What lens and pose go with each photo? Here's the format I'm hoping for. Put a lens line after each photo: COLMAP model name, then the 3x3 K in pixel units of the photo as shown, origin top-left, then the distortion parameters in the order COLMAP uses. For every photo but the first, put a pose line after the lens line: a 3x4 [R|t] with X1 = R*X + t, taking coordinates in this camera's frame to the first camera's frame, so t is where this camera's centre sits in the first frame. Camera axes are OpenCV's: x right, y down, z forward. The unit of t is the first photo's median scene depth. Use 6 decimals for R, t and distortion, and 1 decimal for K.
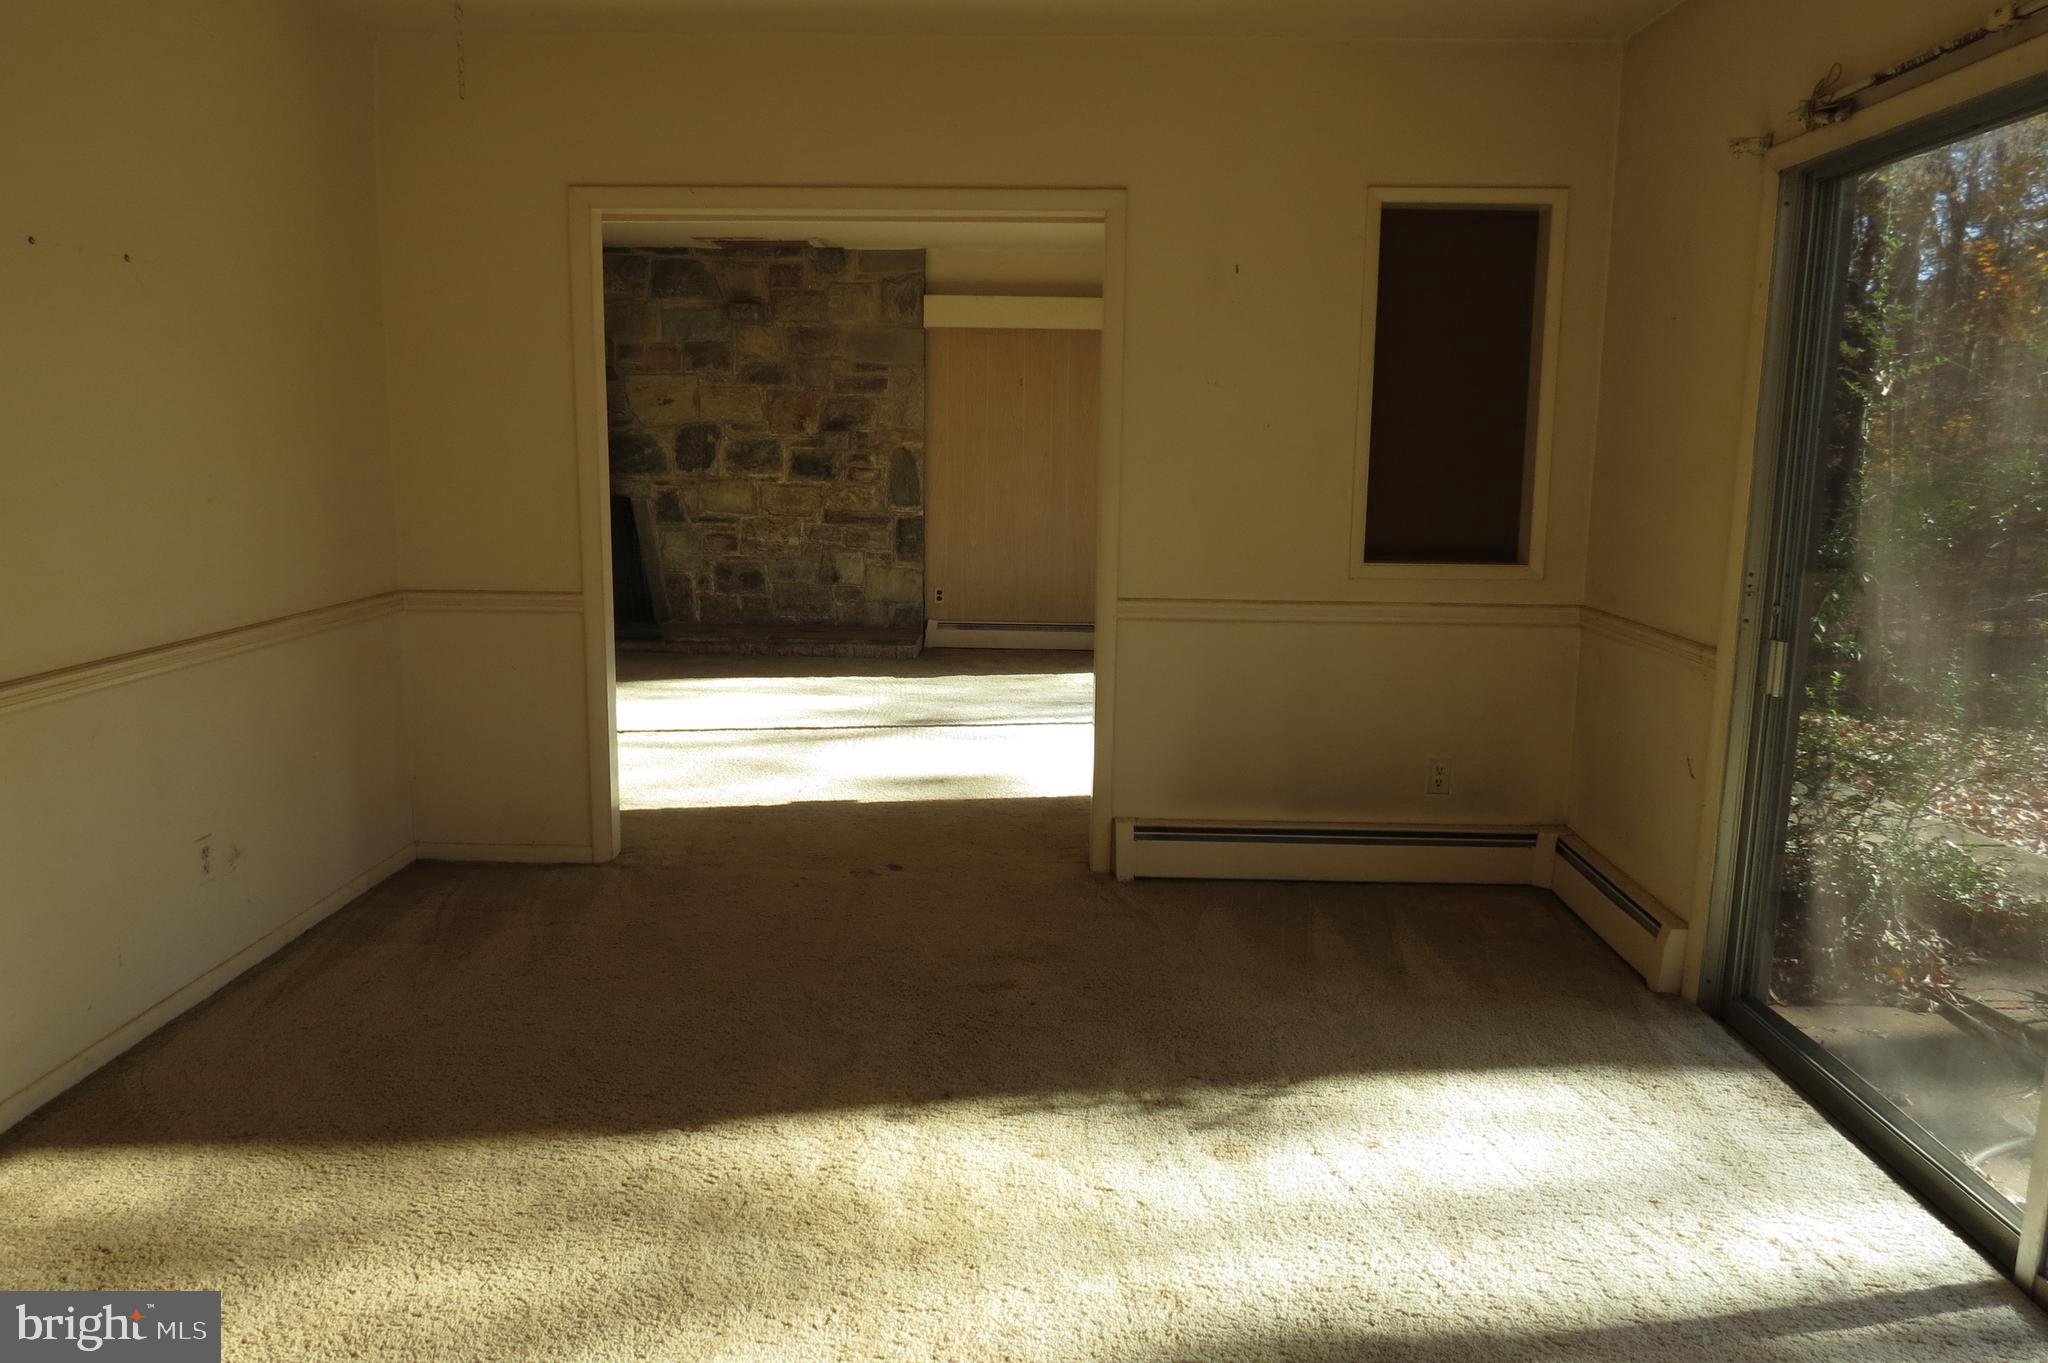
lens RADIAL K [[1454.7, 0, 1042.7], [0, 1454.7, 688.0], [0, 0, 1]] dist [-0.043047, 0.020742]
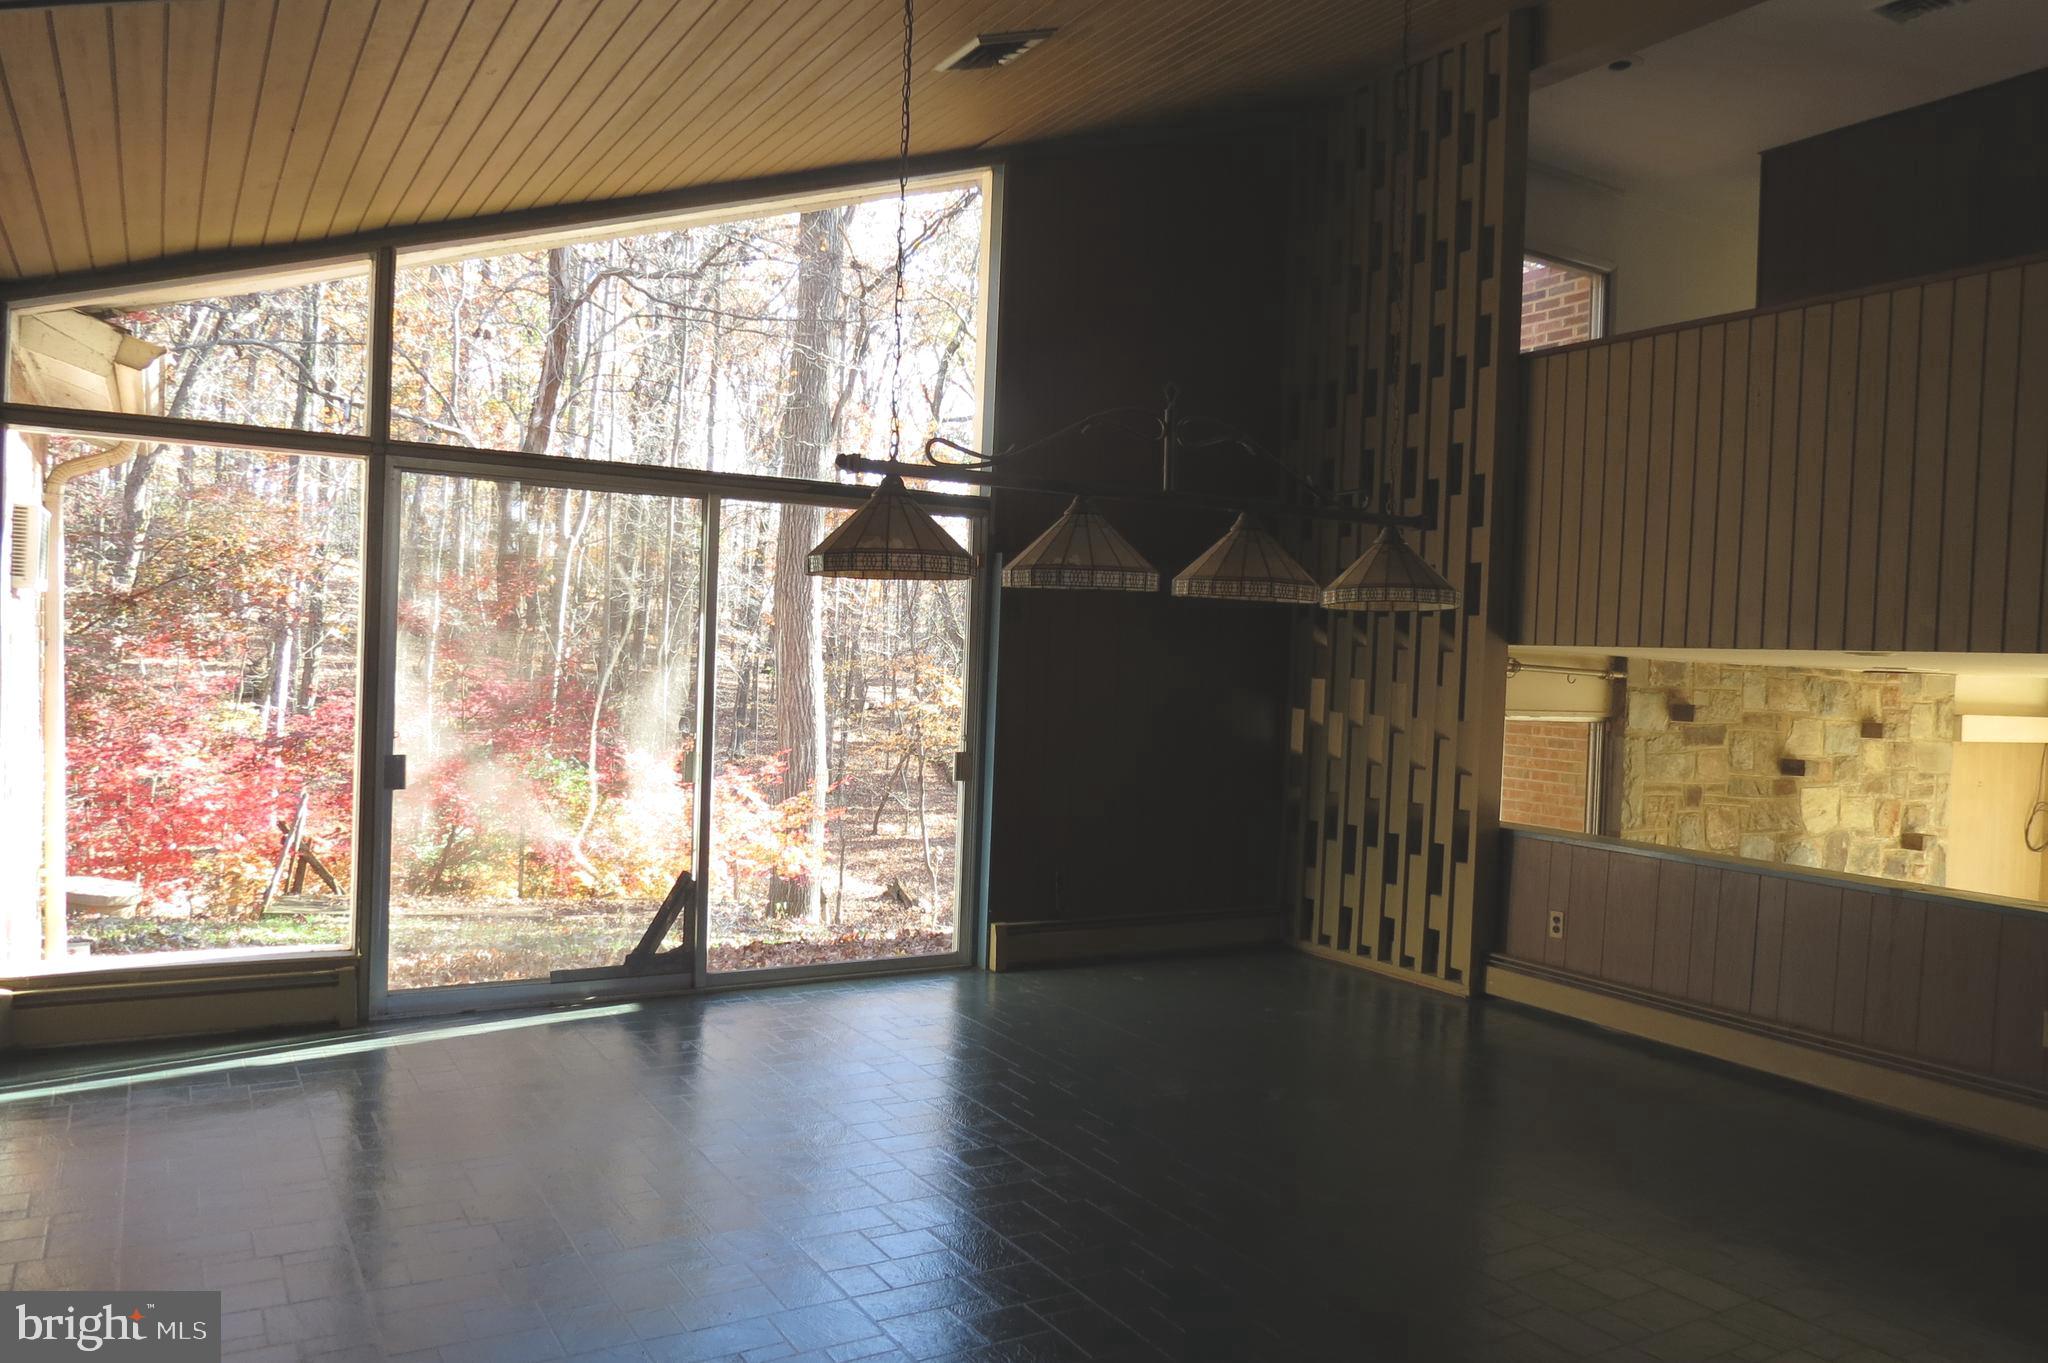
lens RADIAL K [[1454.7, 0, 1012.0], [0, 1454.7, 689.9], [0, 0, 1]] dist [-0.043047, 0.020742]
pose [[0.856549, 0.007122, 0.516017, -1.289118], [0.057994, 0.992243, -0.109960, -0.204394], [-0.512797, 0.124112, 0.849491, 0.407327]]
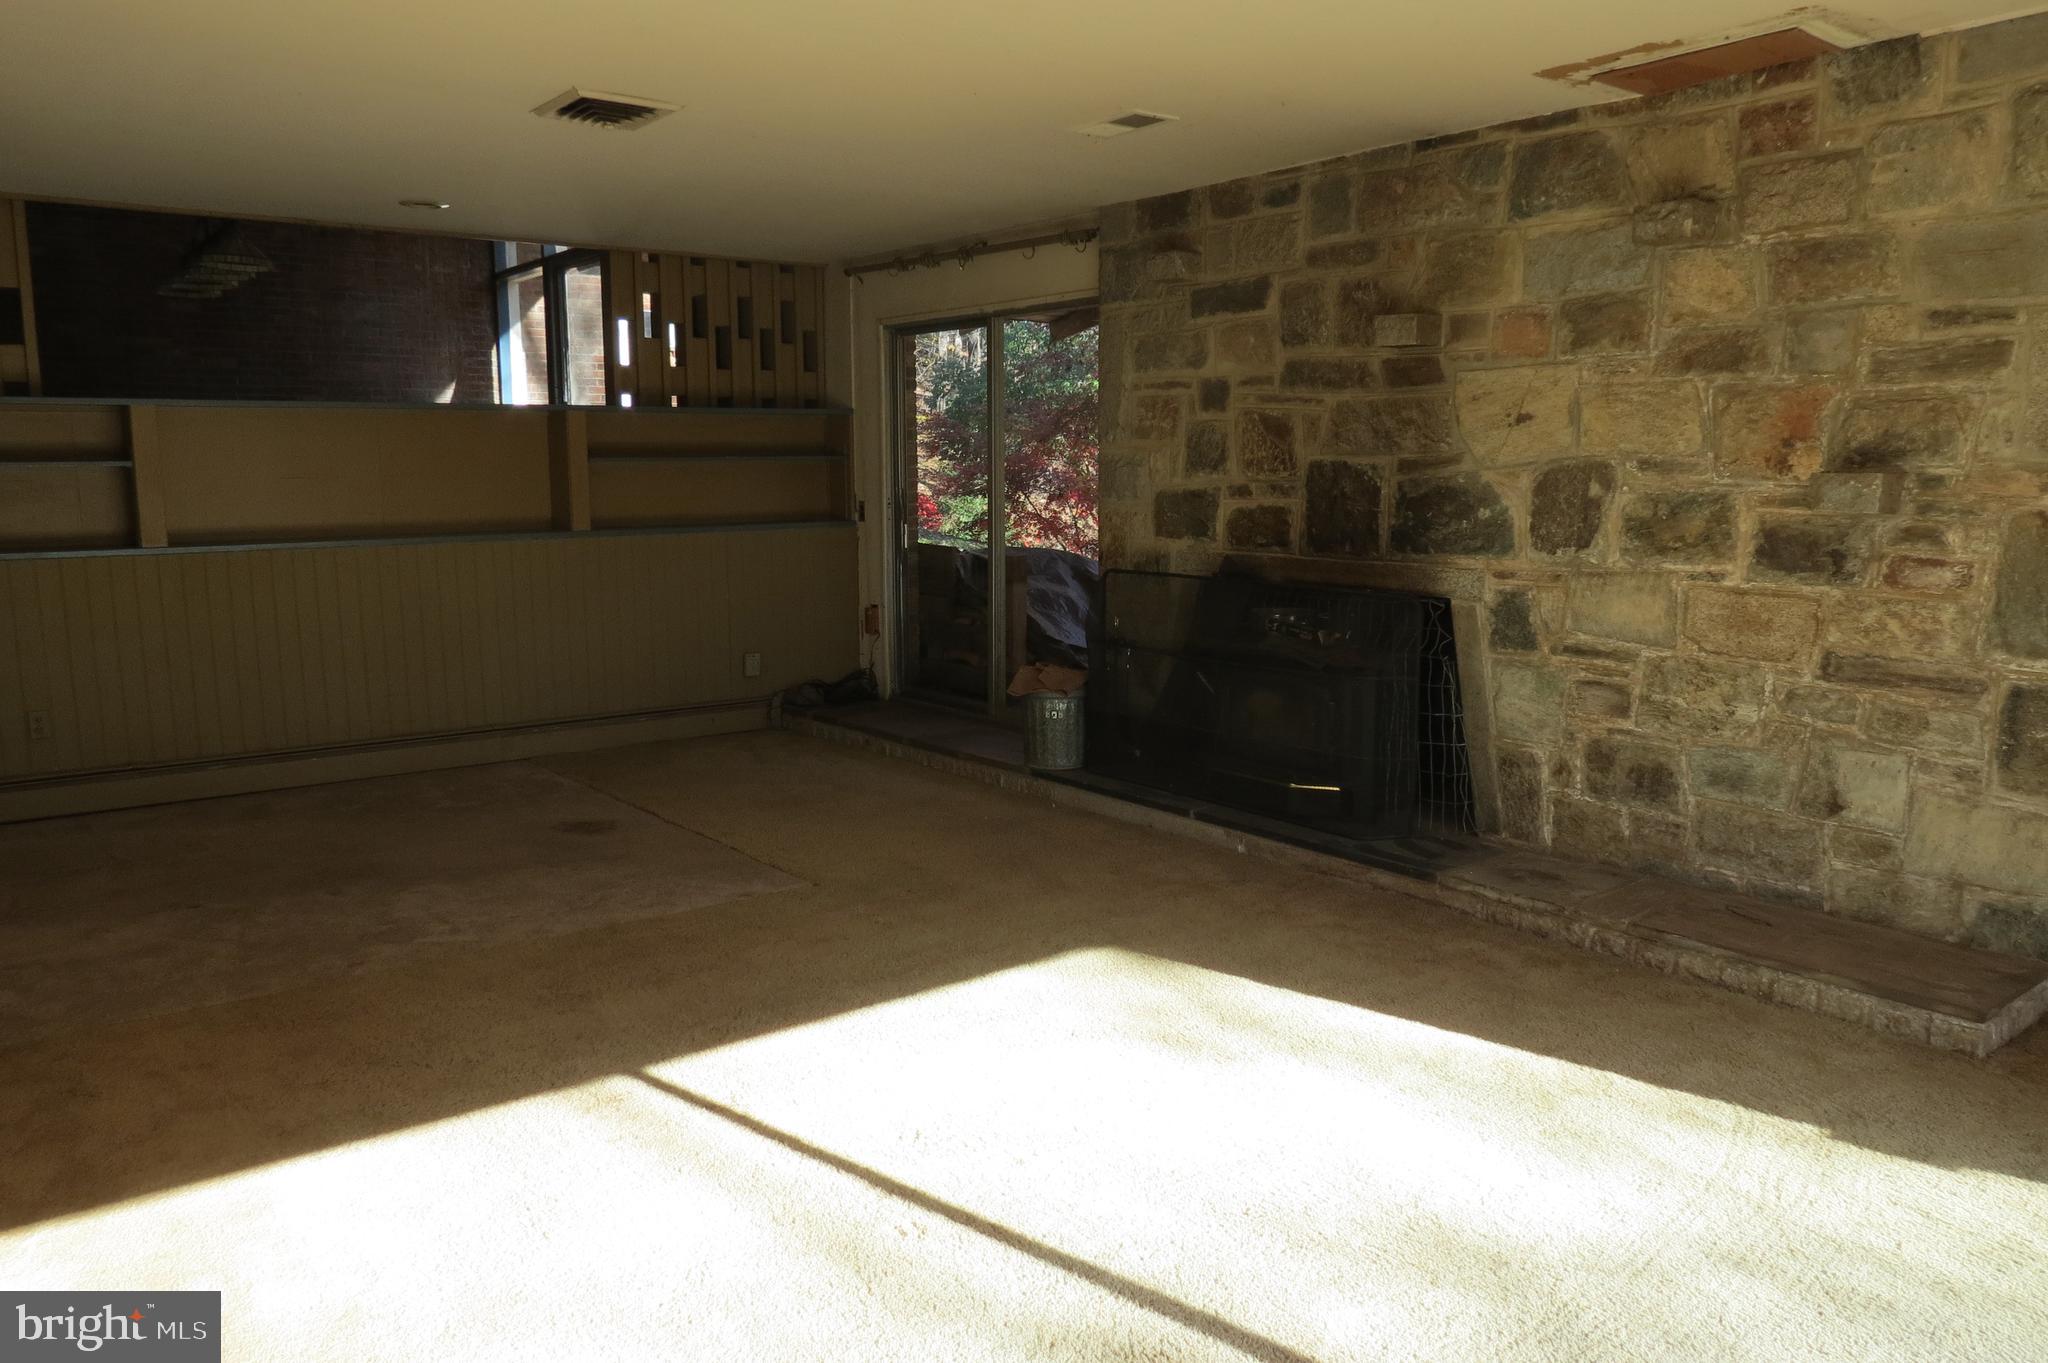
lens RADIAL K [[1454.7, 0, 1024.3], [0, 1454.7, 686.5], [0, 0, 1]] dist [-0.043047, 0.020742]
pose [[0.630351, 0.097203, -0.770201, 0.034531], [-0.114105, 0.992955, 0.031929, -0.098816], [0.767879, 0.067758, 0.637002, 0.539924]]
